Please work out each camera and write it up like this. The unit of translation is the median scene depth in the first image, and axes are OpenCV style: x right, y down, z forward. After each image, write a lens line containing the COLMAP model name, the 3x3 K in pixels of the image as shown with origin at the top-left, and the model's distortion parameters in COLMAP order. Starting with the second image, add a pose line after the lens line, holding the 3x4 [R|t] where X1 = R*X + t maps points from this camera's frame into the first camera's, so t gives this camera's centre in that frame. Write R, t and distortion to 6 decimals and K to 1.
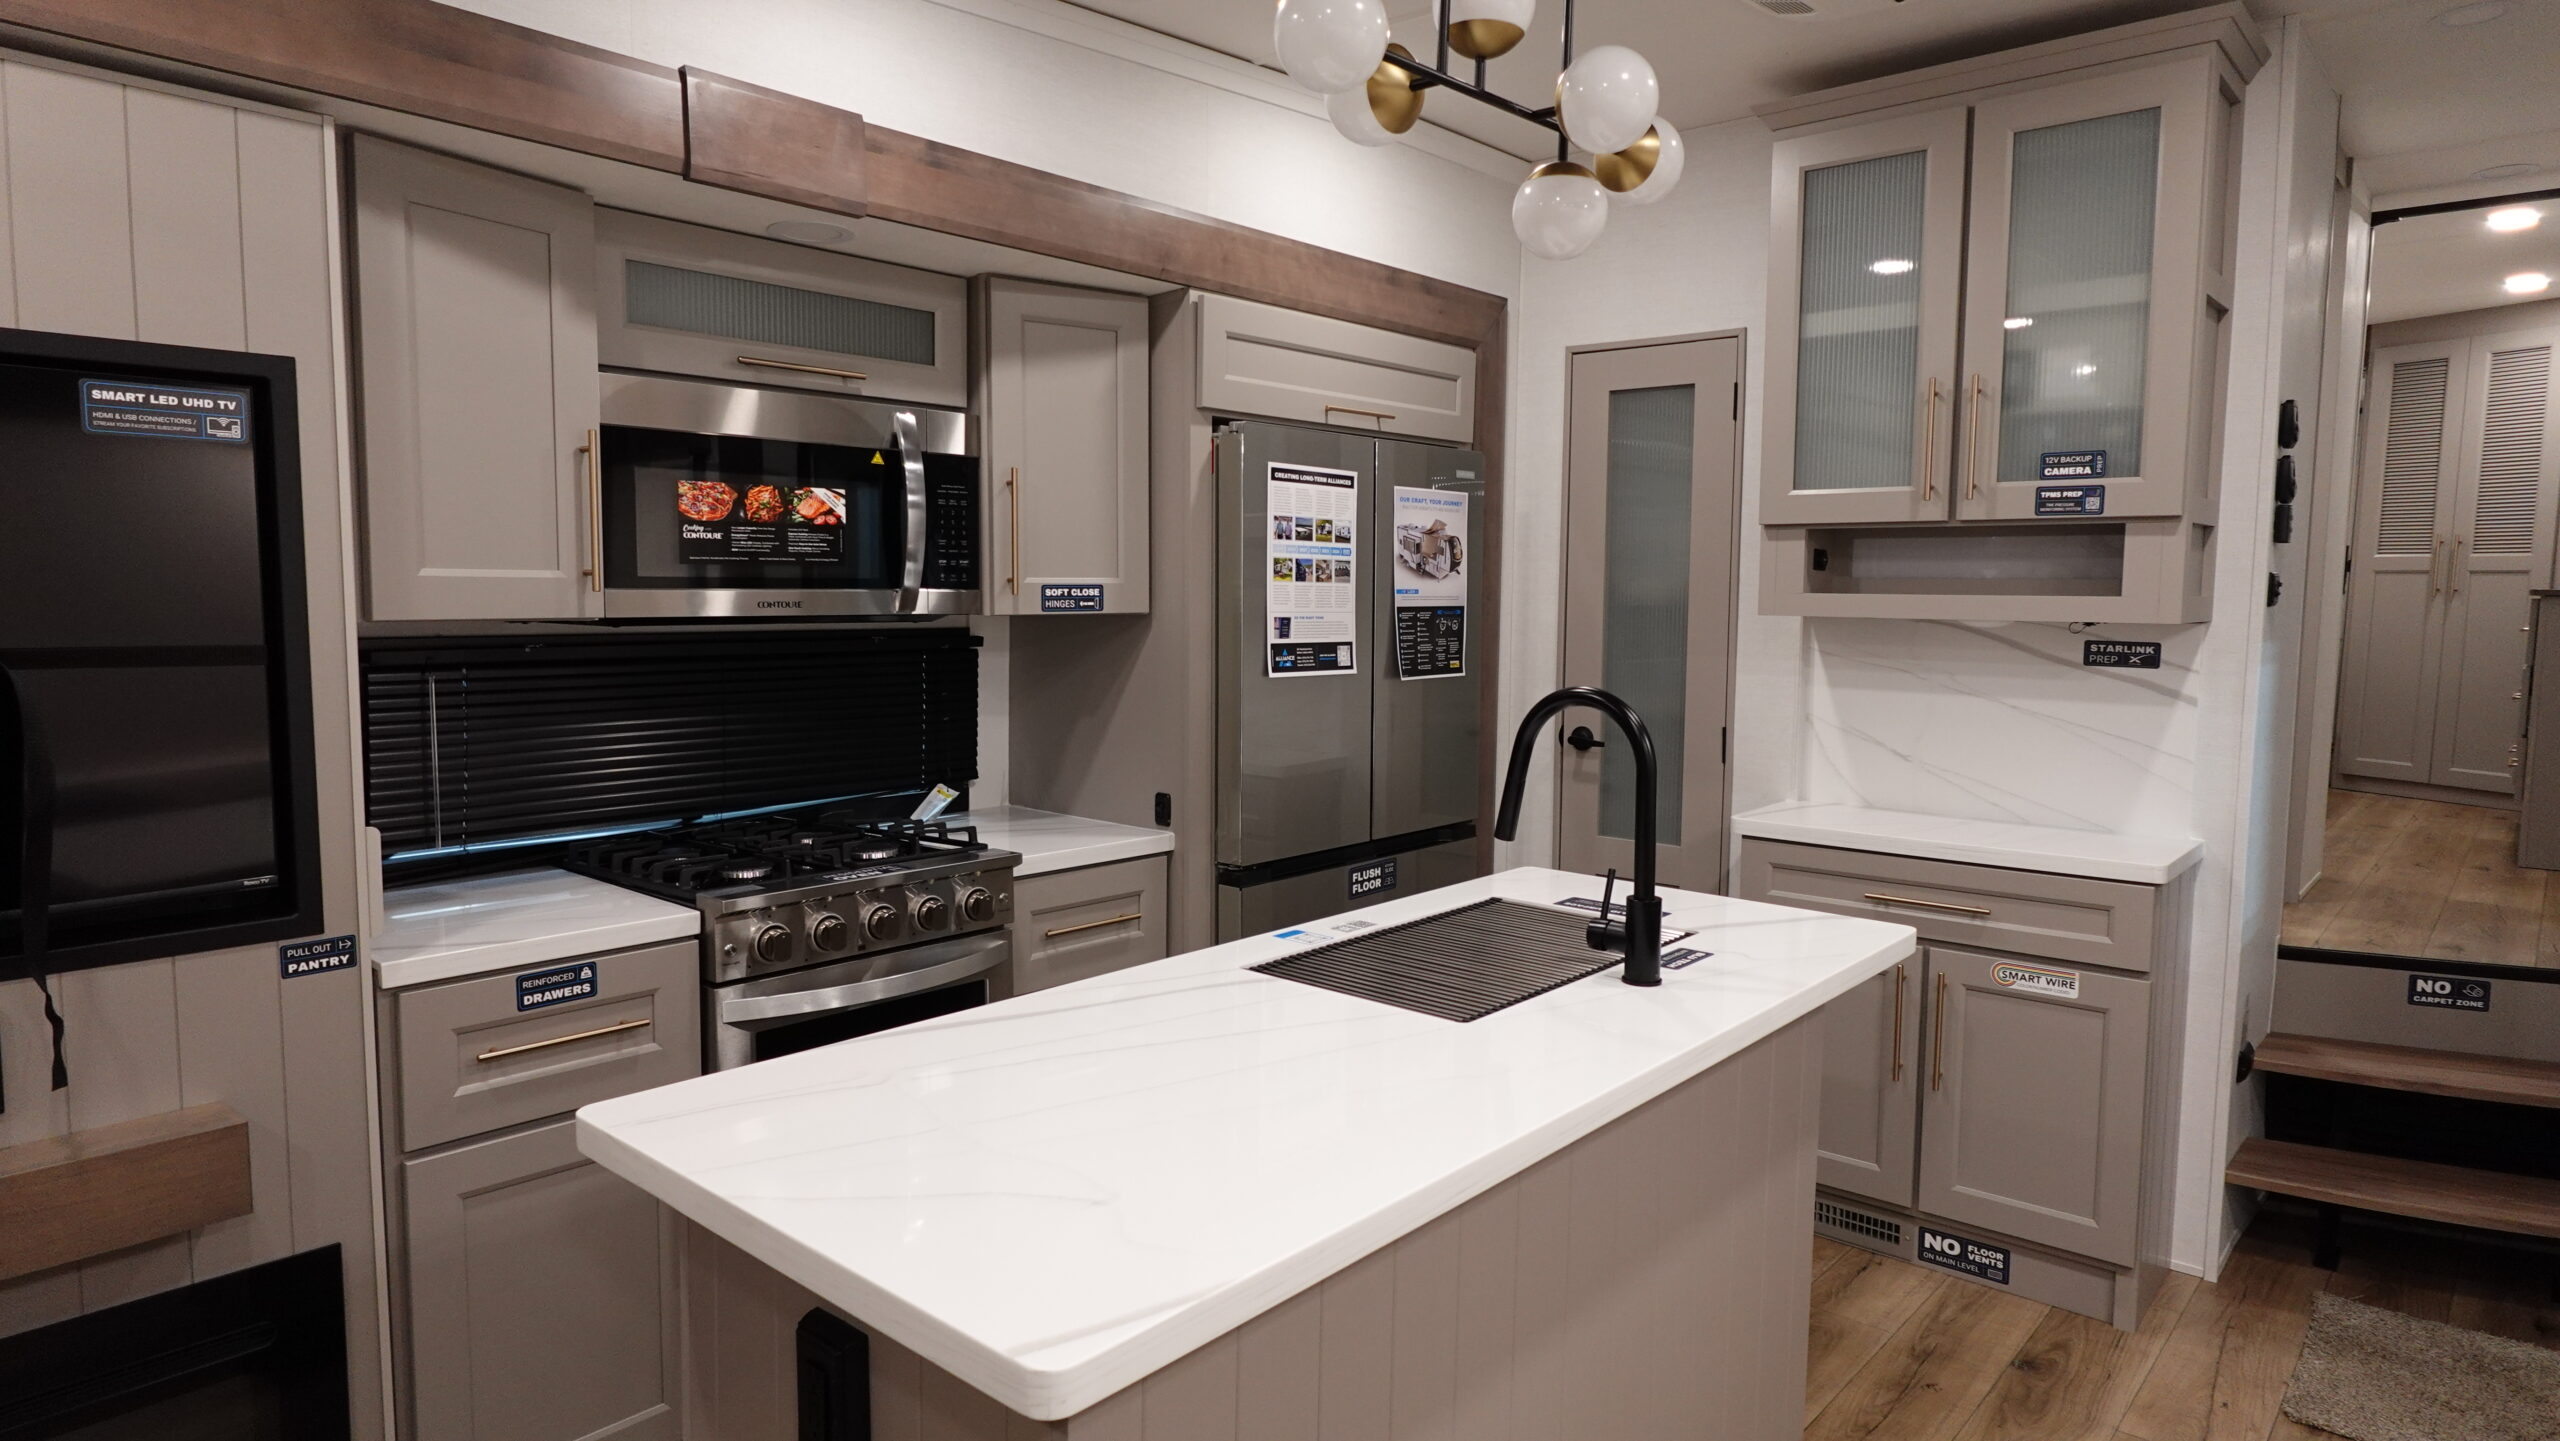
lens RADIAL K [[1486.3, 0, 1281.9], [0, 1486.3, 718.0], [0, 0, 1]] dist [0.000908, 0.003056]
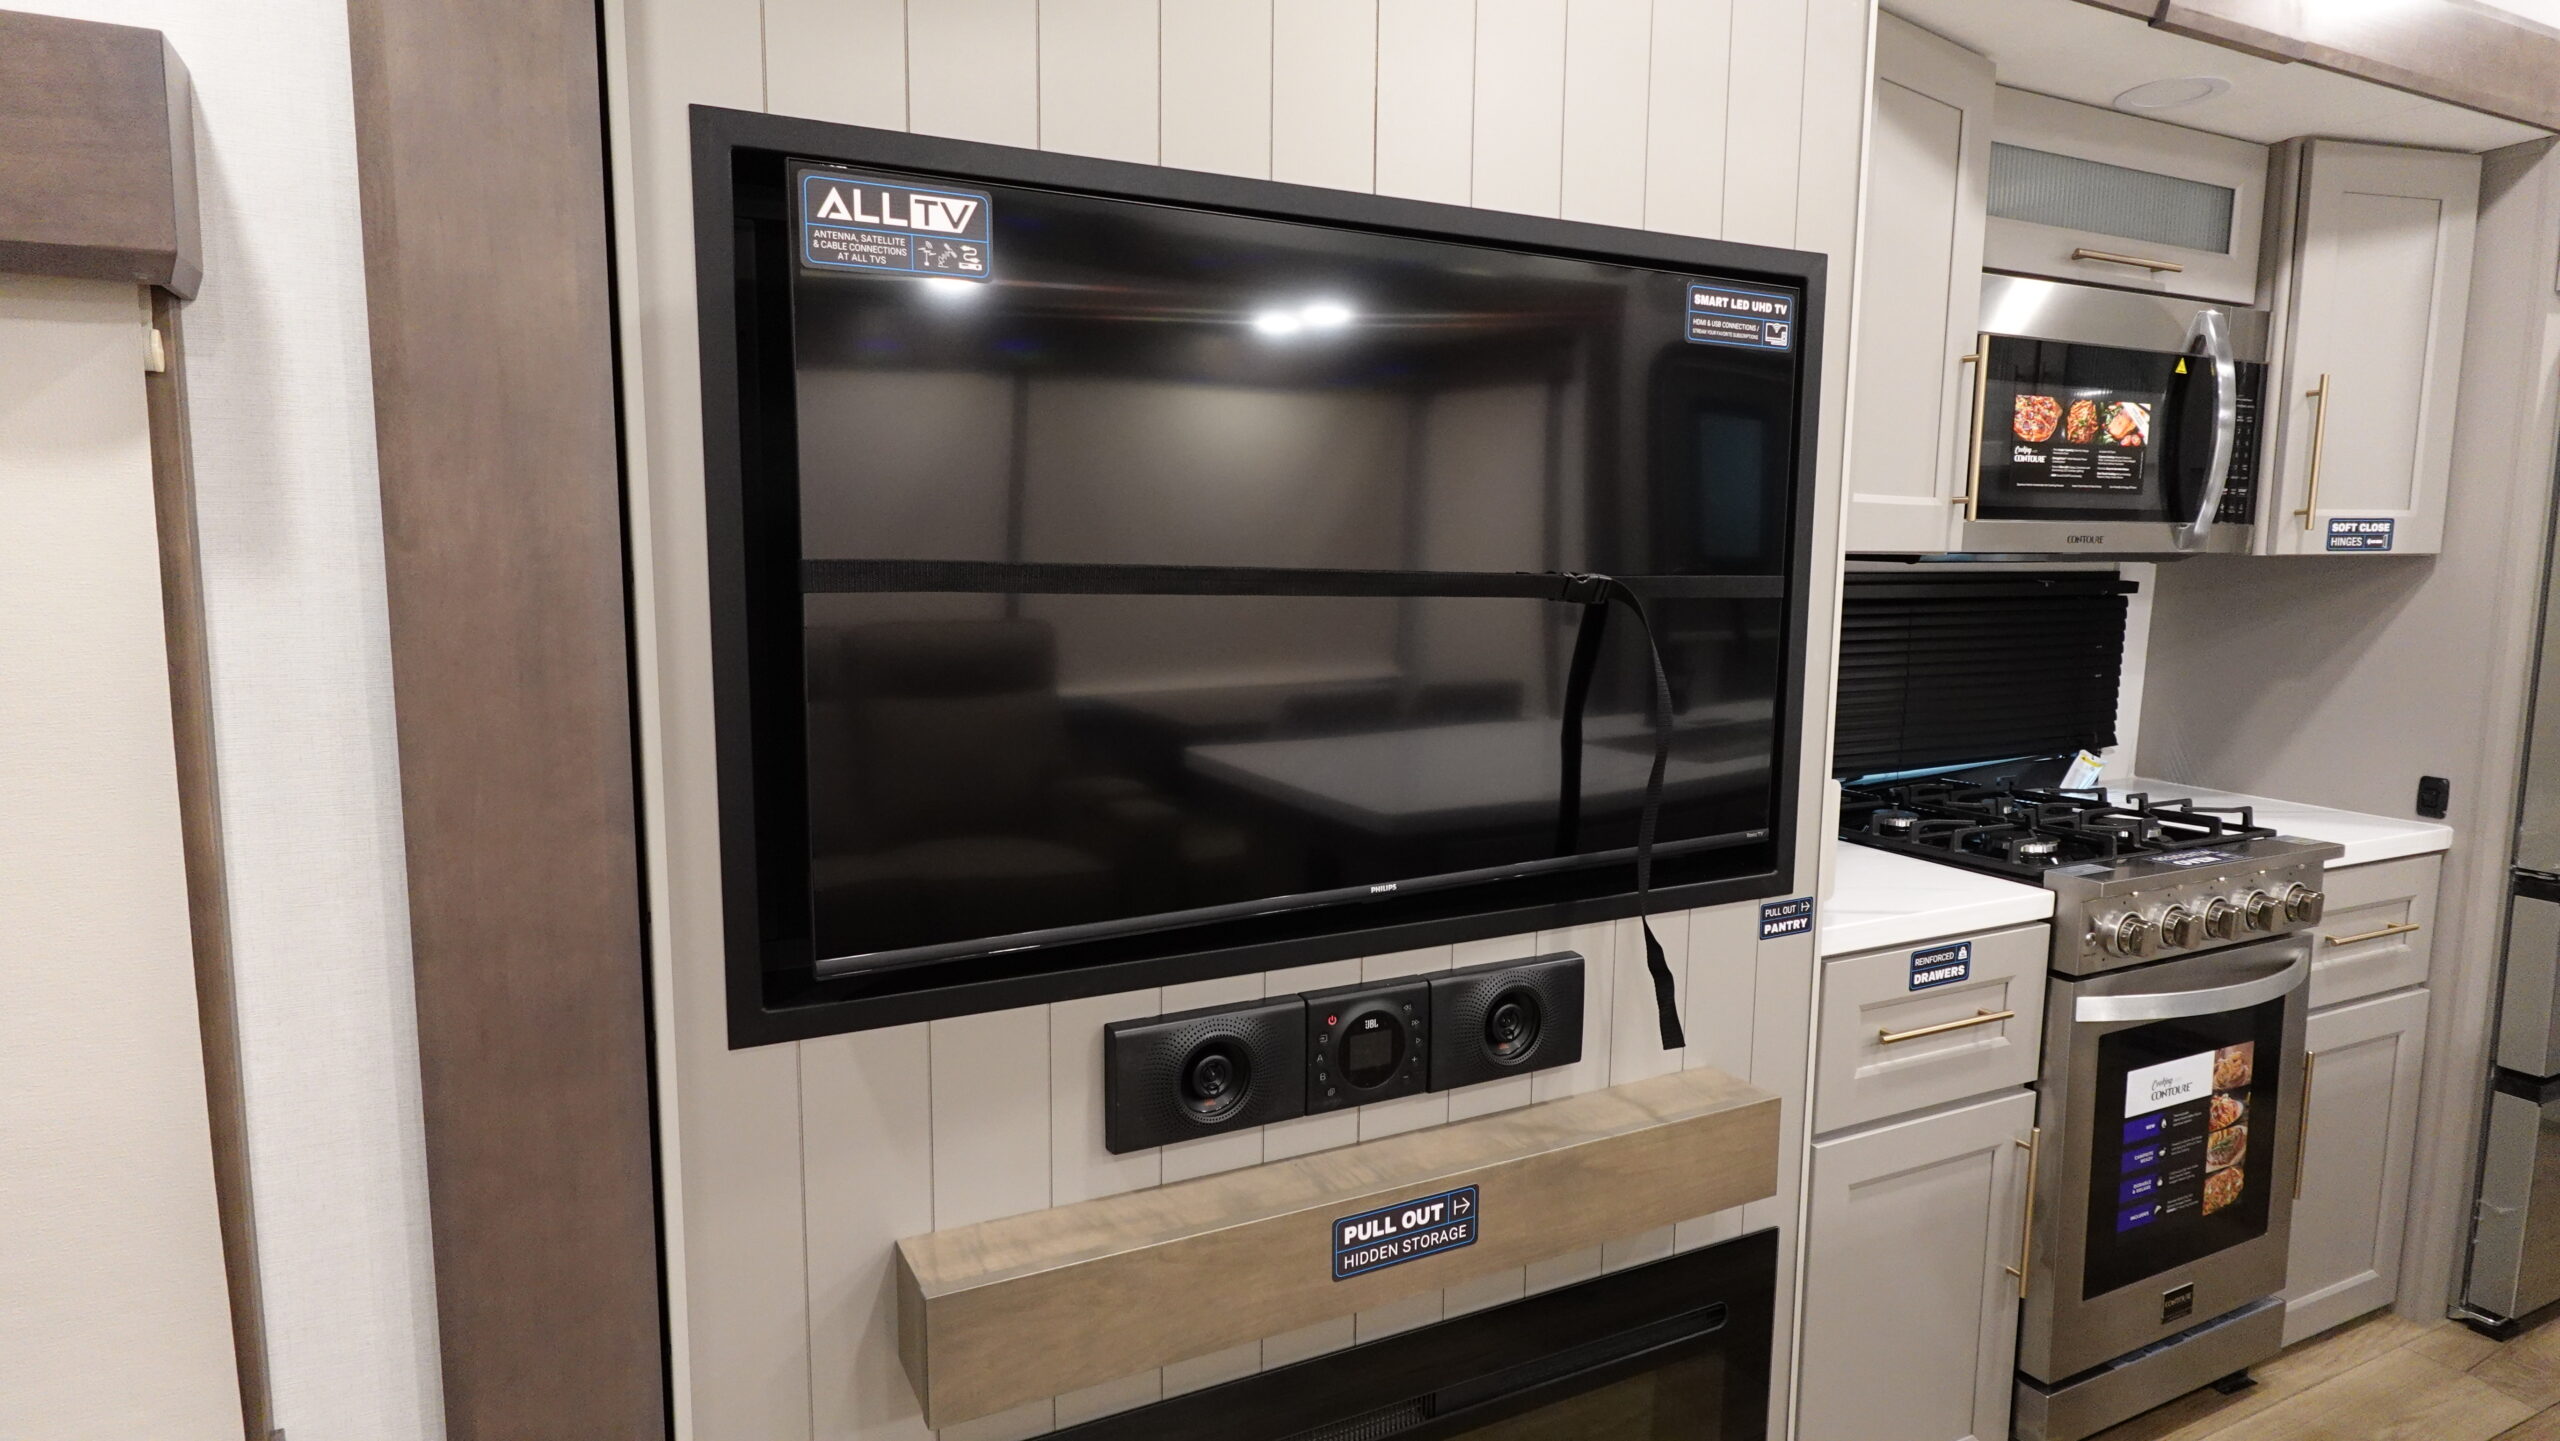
lens RADIAL K [[1451.5, 0, 1279.1], [0, 1451.5, 719.4], [0, 0, 1]] dist [-0.002867, 0.003776]
pose [[0.931285, 0.045314, -0.361463, -0.427472], [-0.032670, 0.998624, 0.041018, 0.008039], [0.362824, -0.026391, 0.931484, 0.040130]]
